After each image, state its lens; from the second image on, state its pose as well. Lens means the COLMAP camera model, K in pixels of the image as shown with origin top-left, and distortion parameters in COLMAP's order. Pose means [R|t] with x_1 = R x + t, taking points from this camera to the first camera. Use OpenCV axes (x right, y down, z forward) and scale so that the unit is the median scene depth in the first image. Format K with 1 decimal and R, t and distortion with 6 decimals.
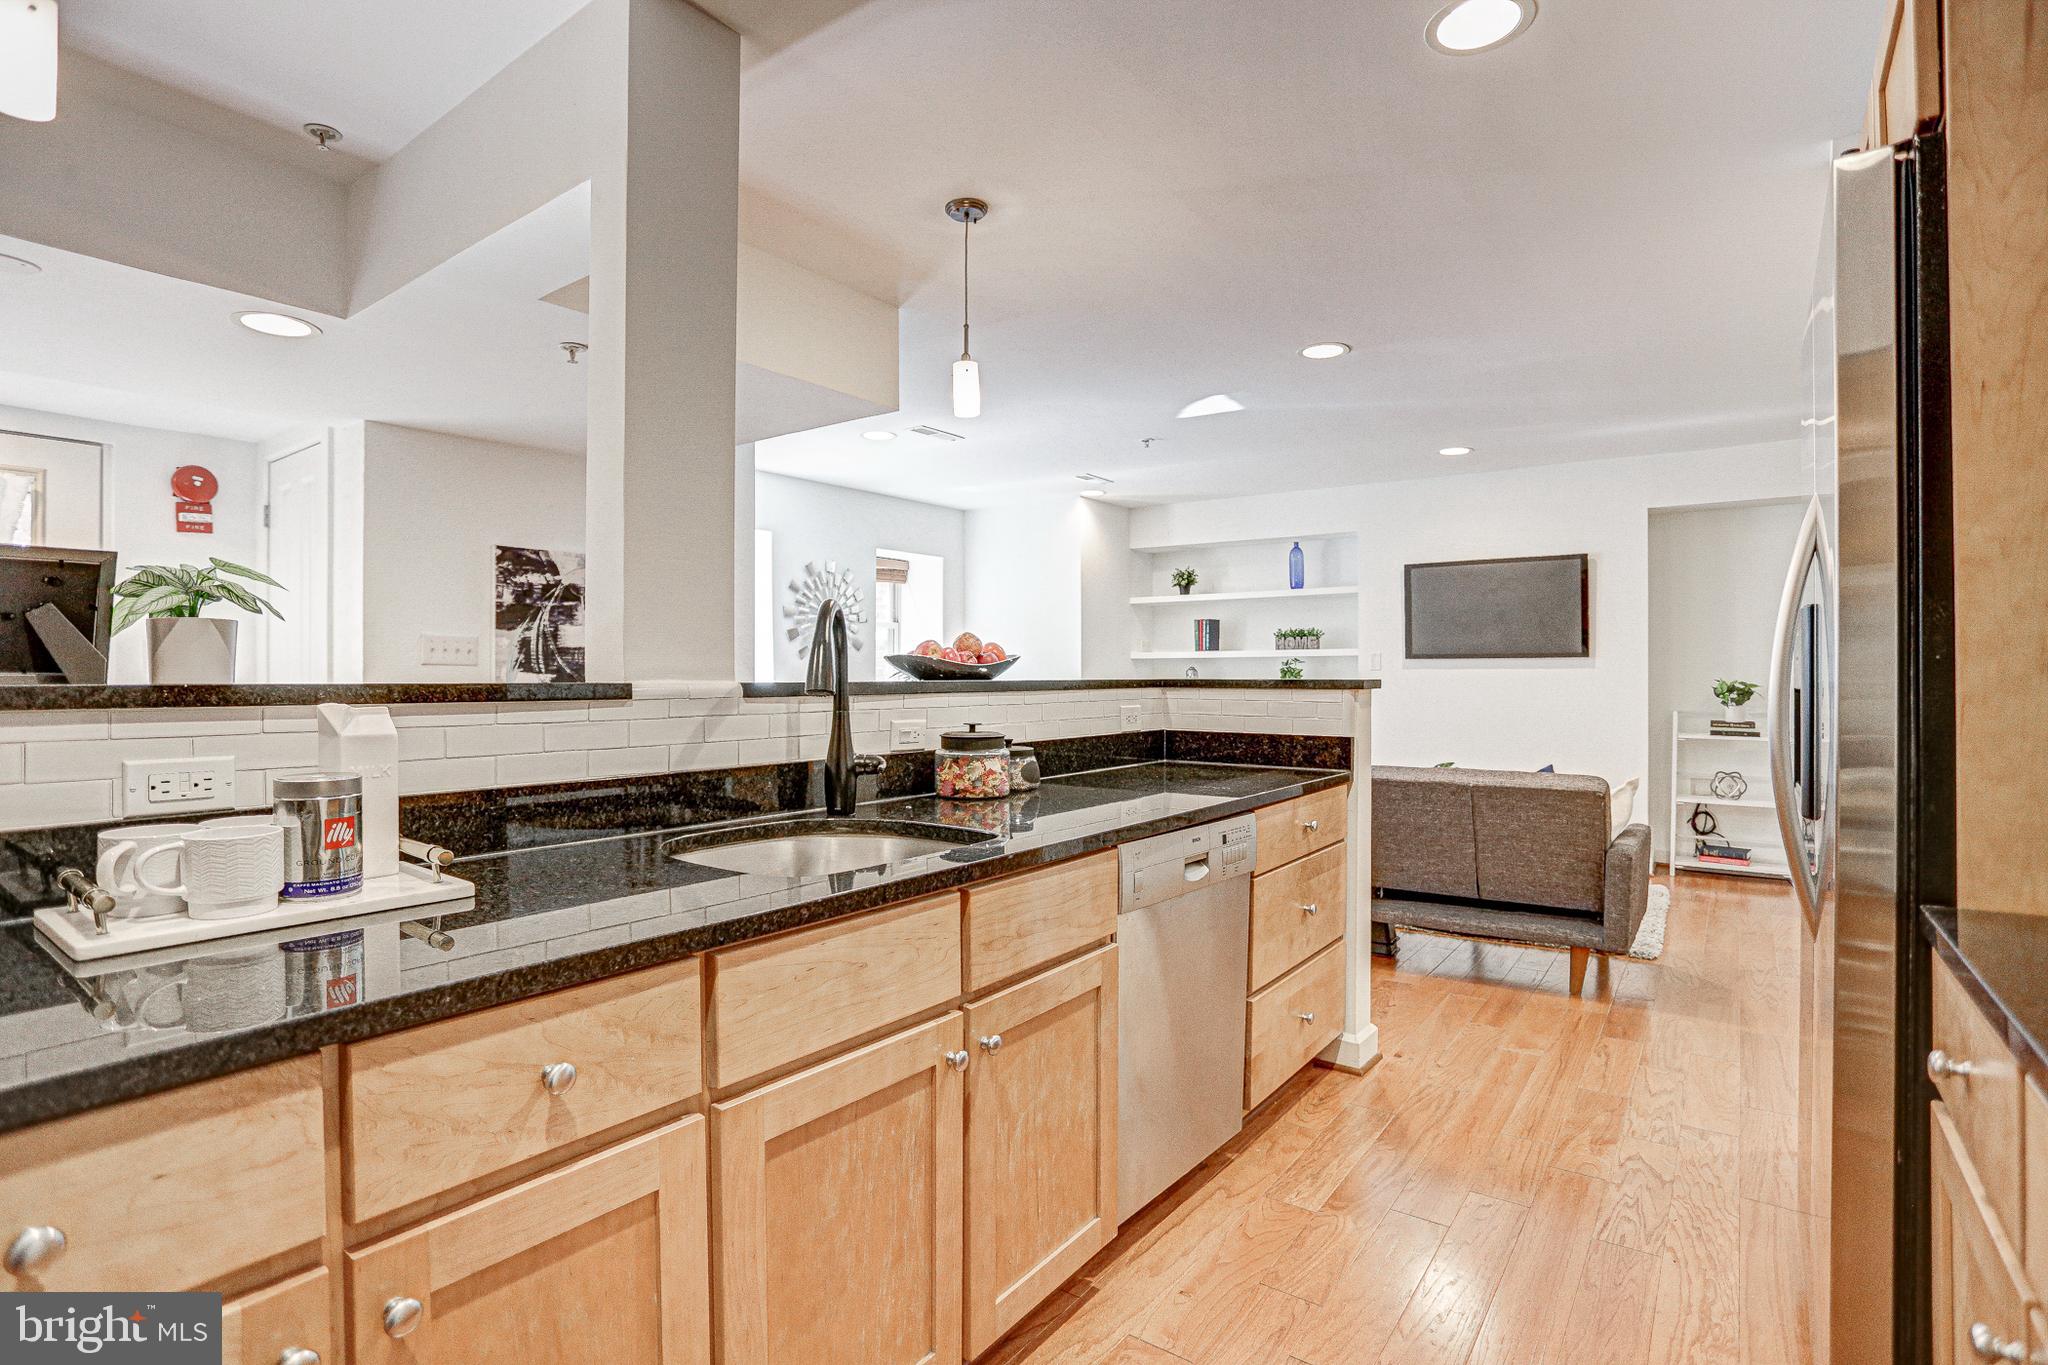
lens RADIAL K [[1003.9, 0, 1019.6], [0, 1003.9, 672.0], [0, 0, 1]] dist [-0.073041, 0.032155]
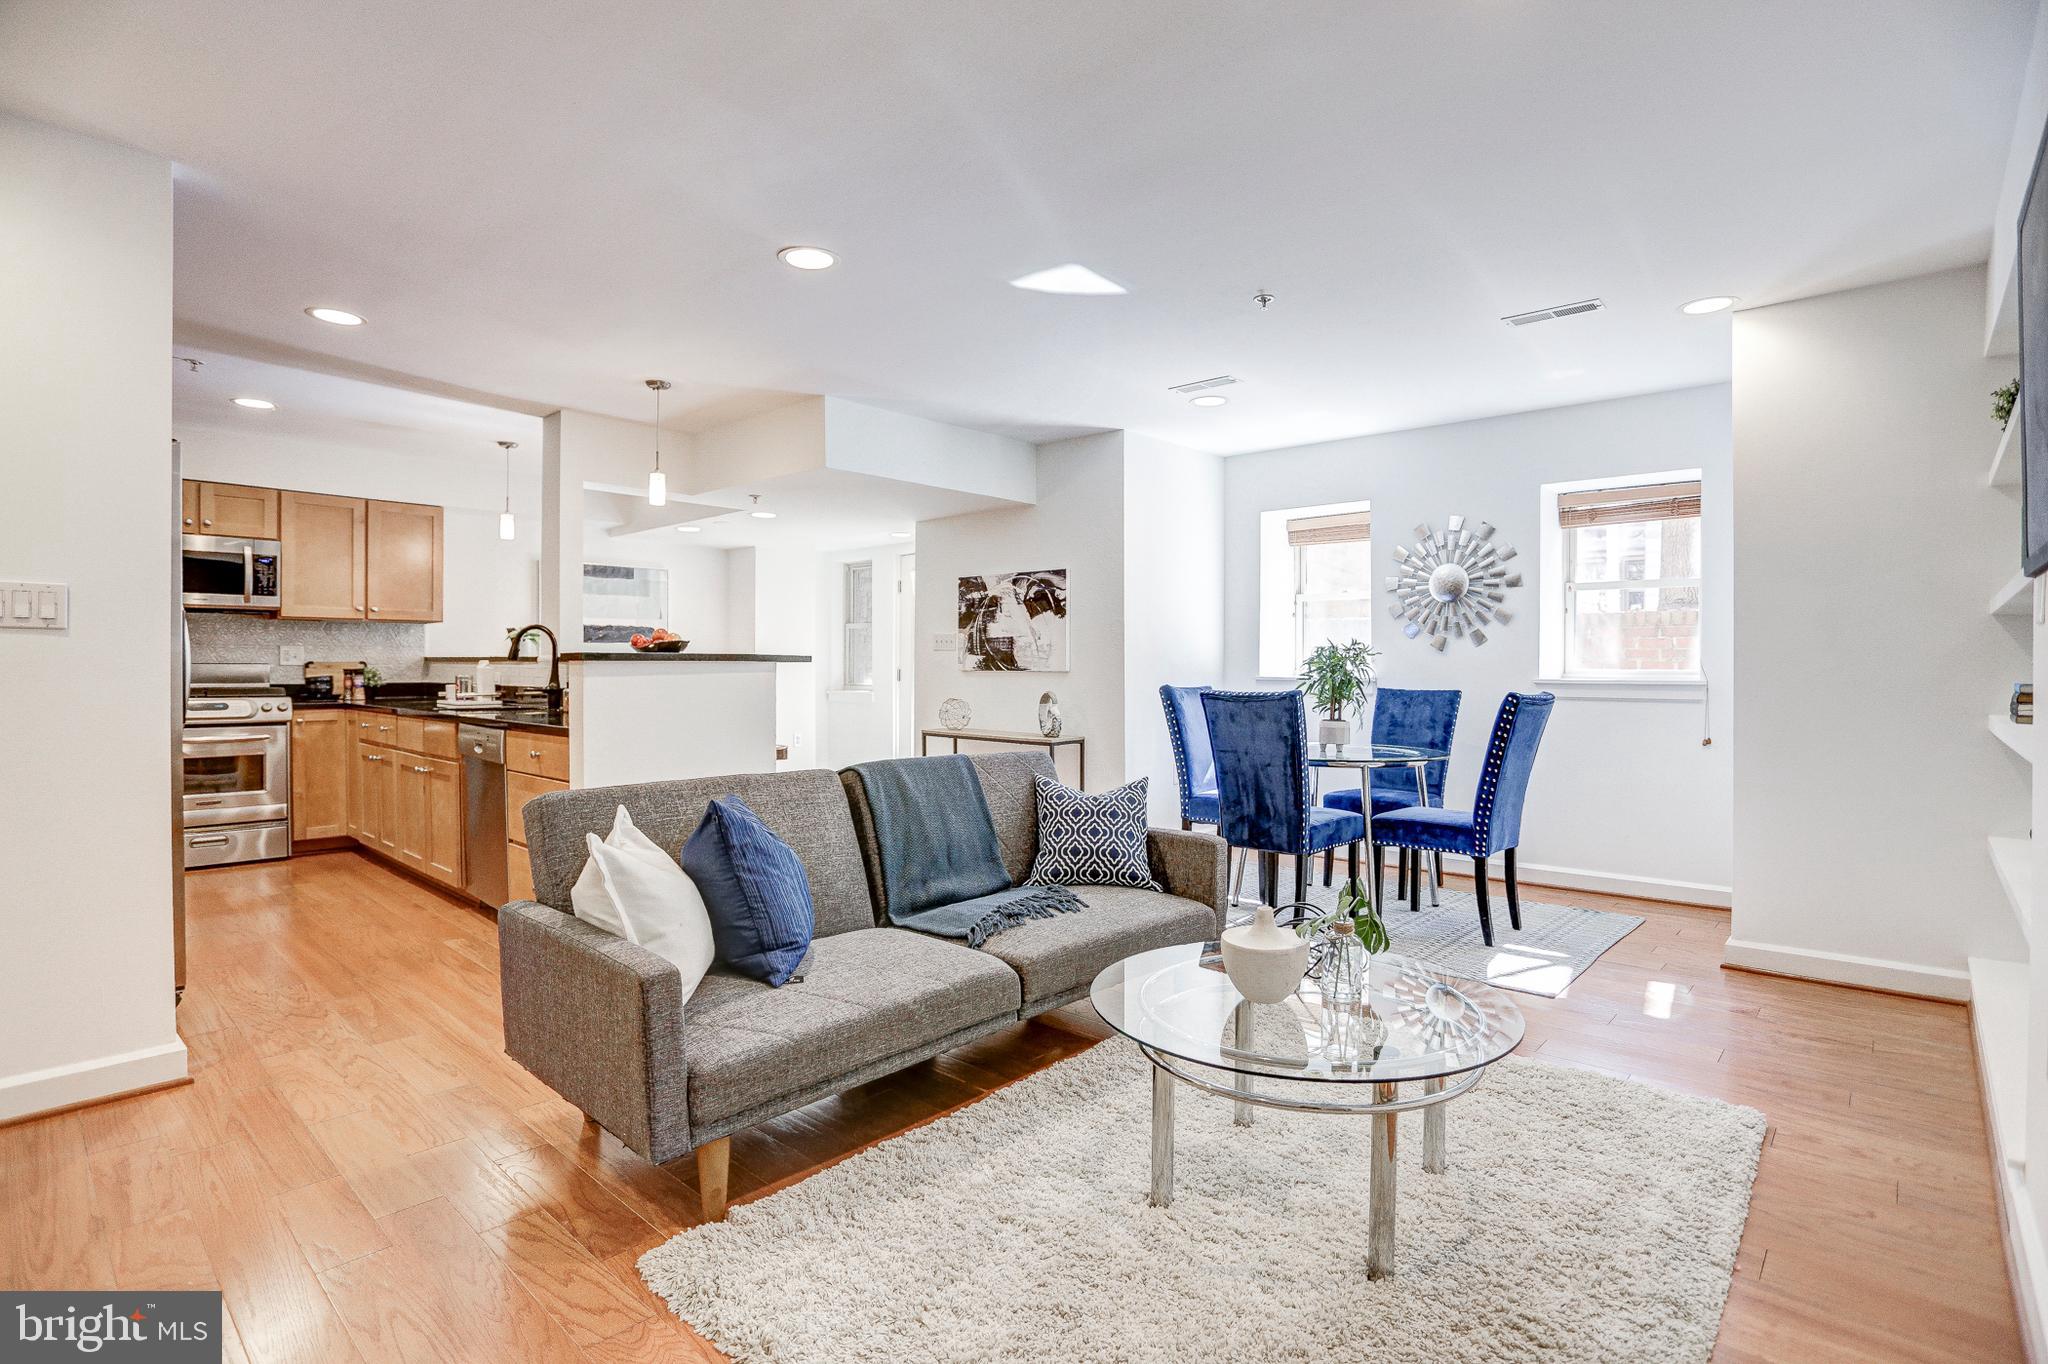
lens RADIAL K [[1003.0, 0, 1046.9], [0, 1003.0, 675.9], [0, 0, 1]] dist [-0.097361, 0.048112]
pose [[-0.090405, 0.011528, -0.995838, 1.164407], [0.000899, 0.999934, 0.011494, 0.017735], [0.995905, 0.000144, -0.090409, 1.332273]]
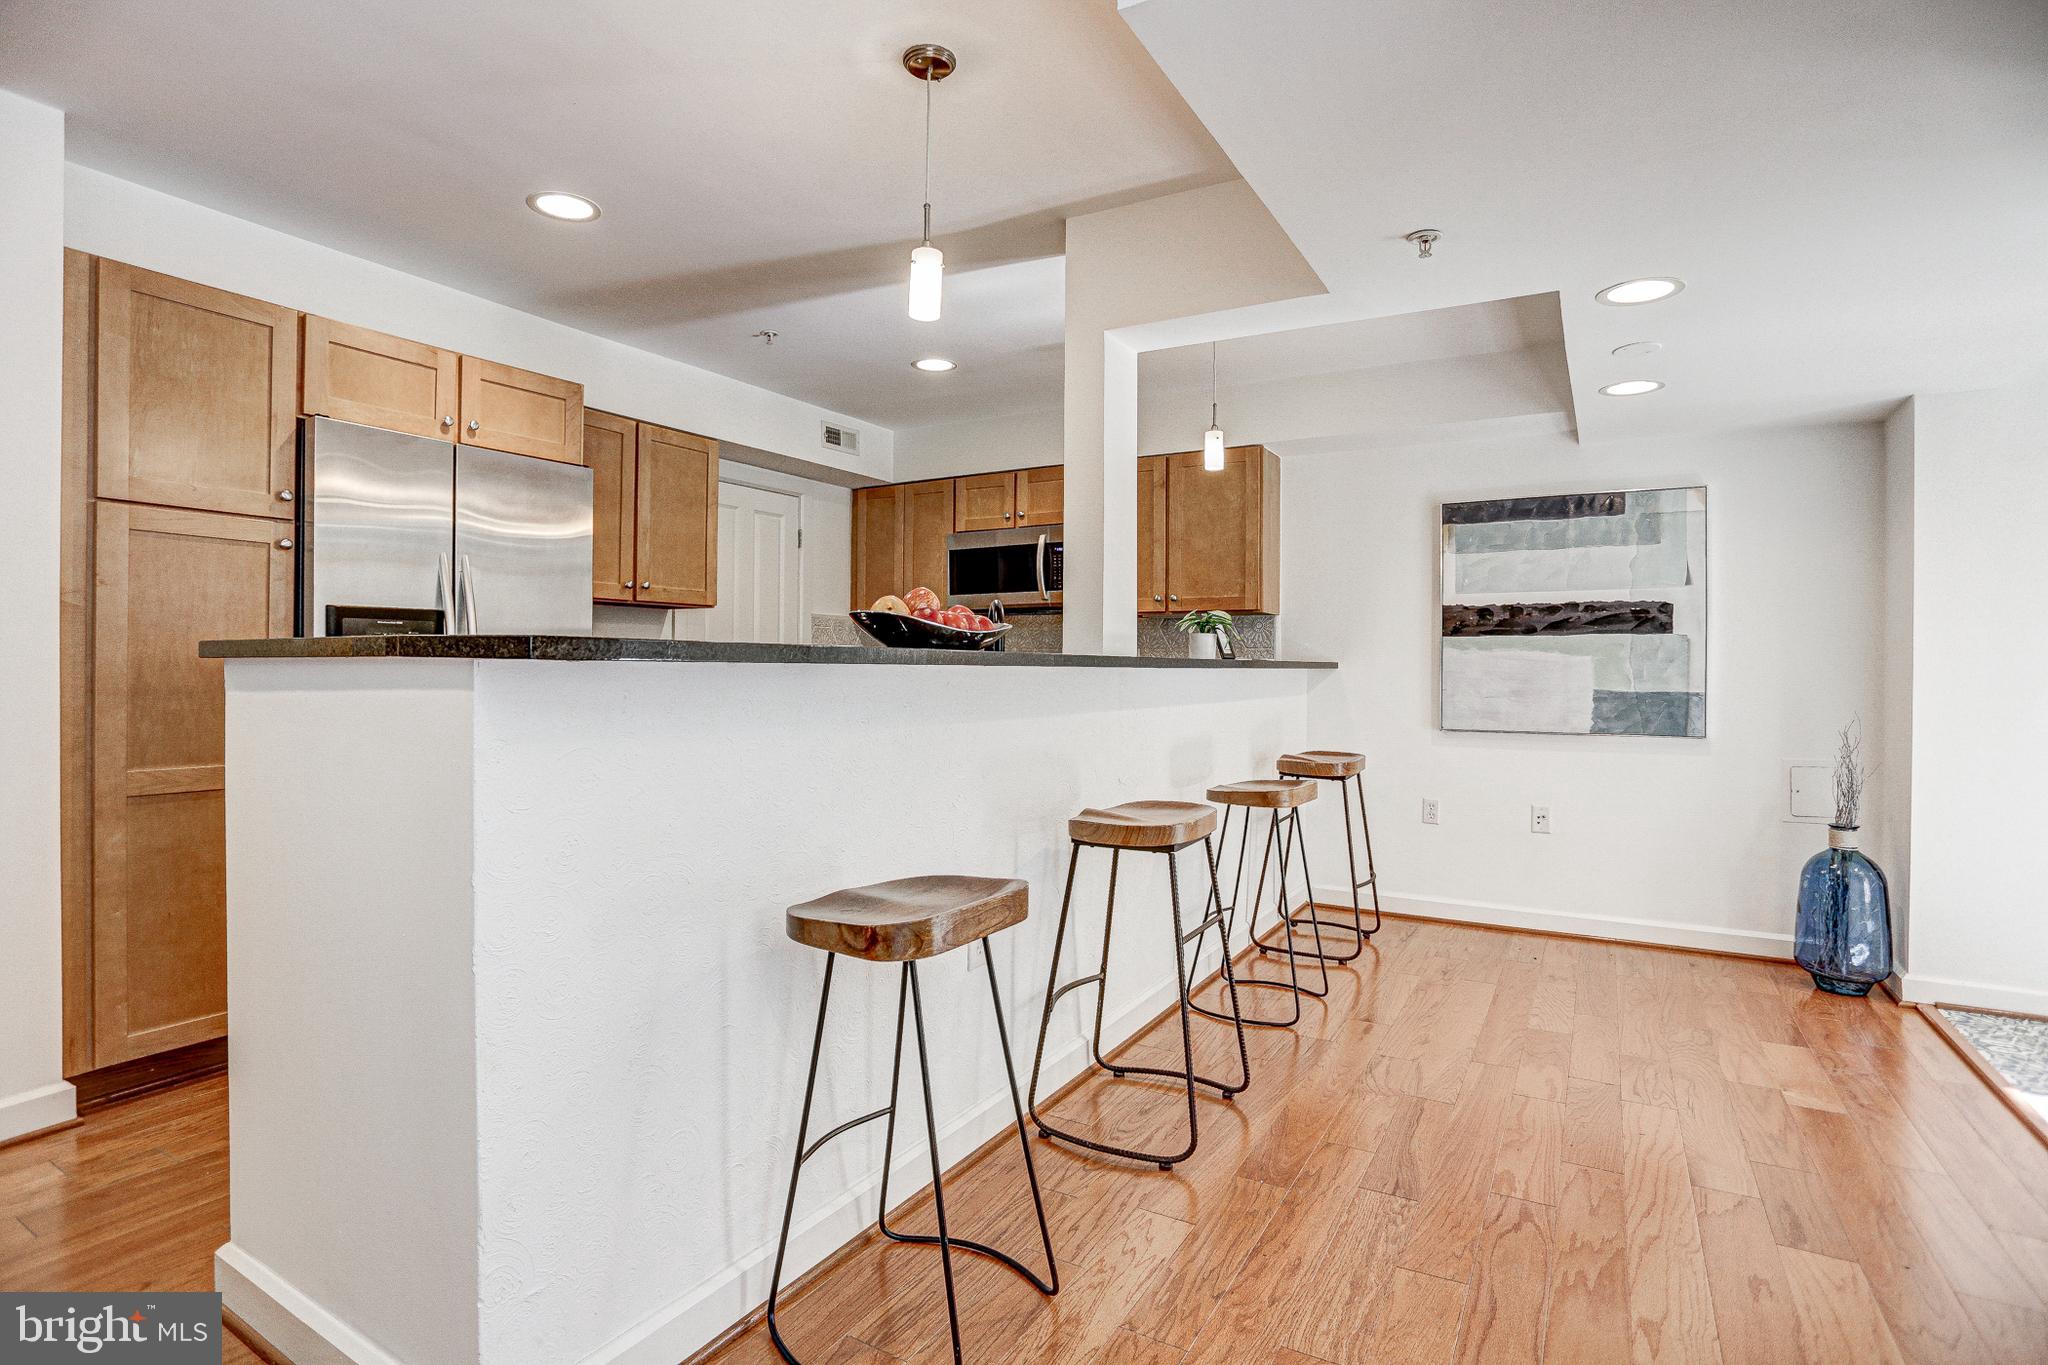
lens RADIAL K [[1002.5, 0, 1014.9], [0, 1002.5, 669.8], [0, 0, 1]] dist [-0.068799, 0.028553]
pose [[-0.994970, -0.005409, -0.100027, -0.026315], [-0.005224, 0.999984, -0.002108, 0.017453], [0.100037, -0.001575, -0.994982, 1.298637]]
